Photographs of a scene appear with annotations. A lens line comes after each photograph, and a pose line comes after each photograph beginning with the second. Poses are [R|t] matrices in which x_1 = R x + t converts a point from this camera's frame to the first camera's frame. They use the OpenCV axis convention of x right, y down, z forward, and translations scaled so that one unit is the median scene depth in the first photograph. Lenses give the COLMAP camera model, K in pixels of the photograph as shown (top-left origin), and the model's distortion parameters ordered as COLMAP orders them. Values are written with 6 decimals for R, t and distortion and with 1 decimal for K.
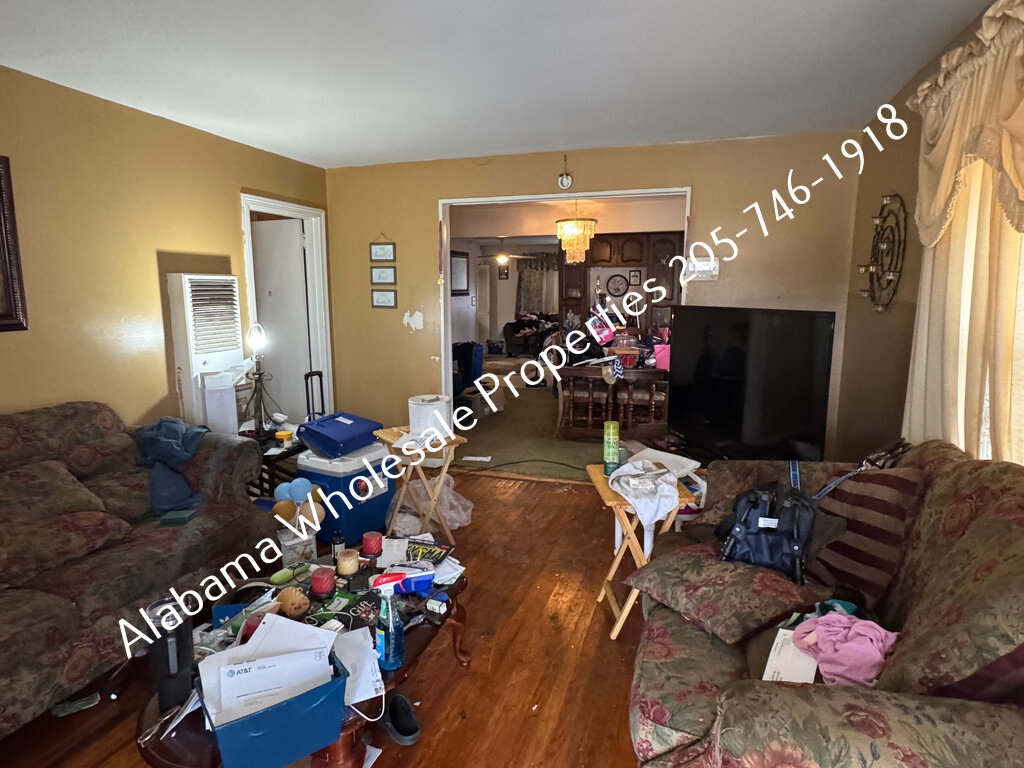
lens RADIAL K [[592.6, 0, 511.4], [0, 592.6, 384.5], [0, 0, 1]] dist [0.002080, -0.001487]
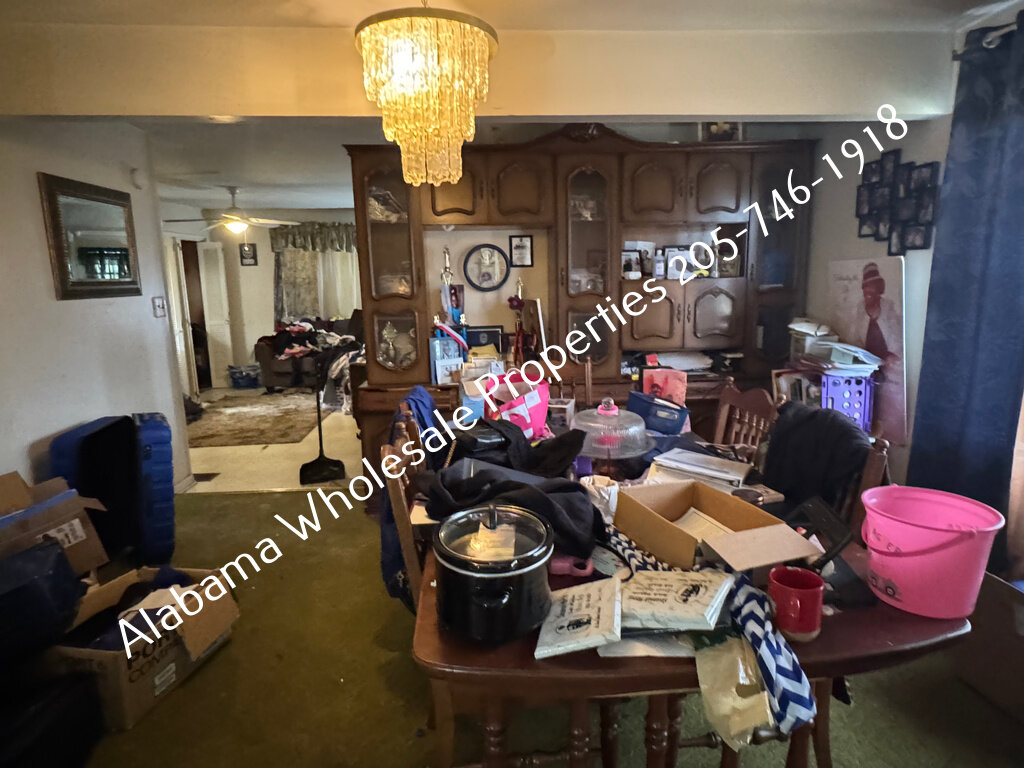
lens RADIAL K [[592.6, 0, 516.4], [0, 592.6, 387.0], [0, 0, 1]] dist [0.002080, -0.001487]
pose [[0.930317, -0.080065, 0.357911, 0.014853], [0.074253, 0.996789, 0.029977, -0.052325], [-0.359162, -0.001312, 0.933274, 0.342264]]
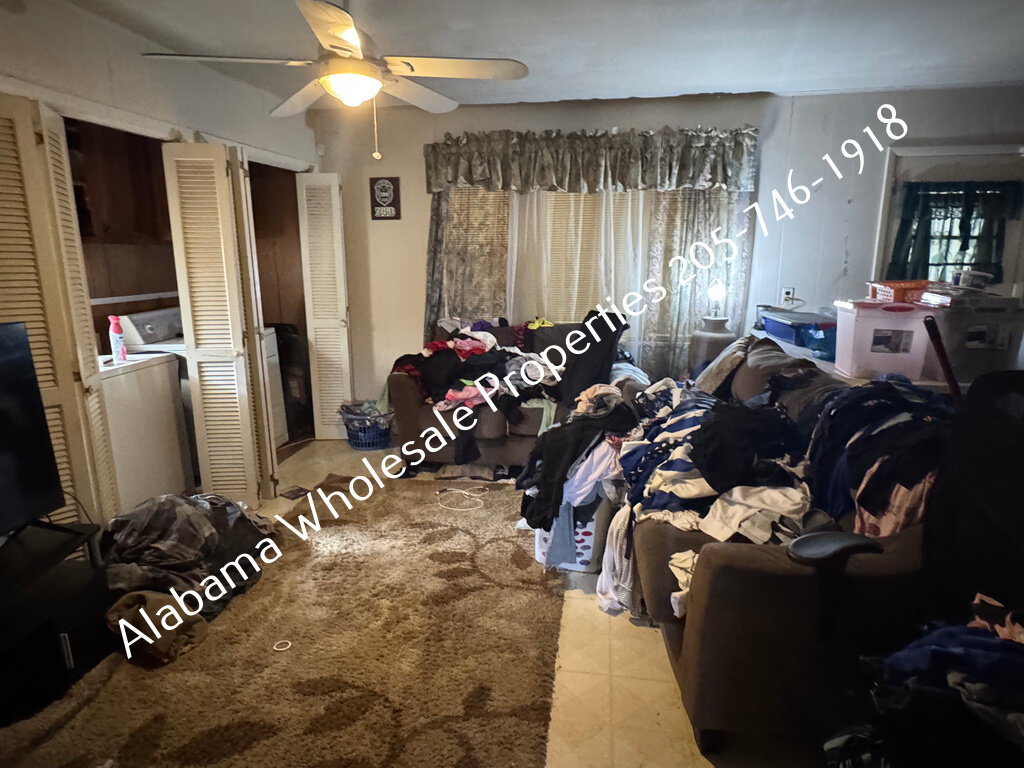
lens RADIAL K [[592.6, 0, 508.6], [0, 592.6, 383.8], [0, 0, 1]] dist [0.002080, -0.001487]
pose [[0.988600, -0.034490, 0.146565, 0.002717], [0.026556, 0.998092, 0.055745, -0.107466], [-0.148208, -0.051218, 0.987629, 0.689348]]
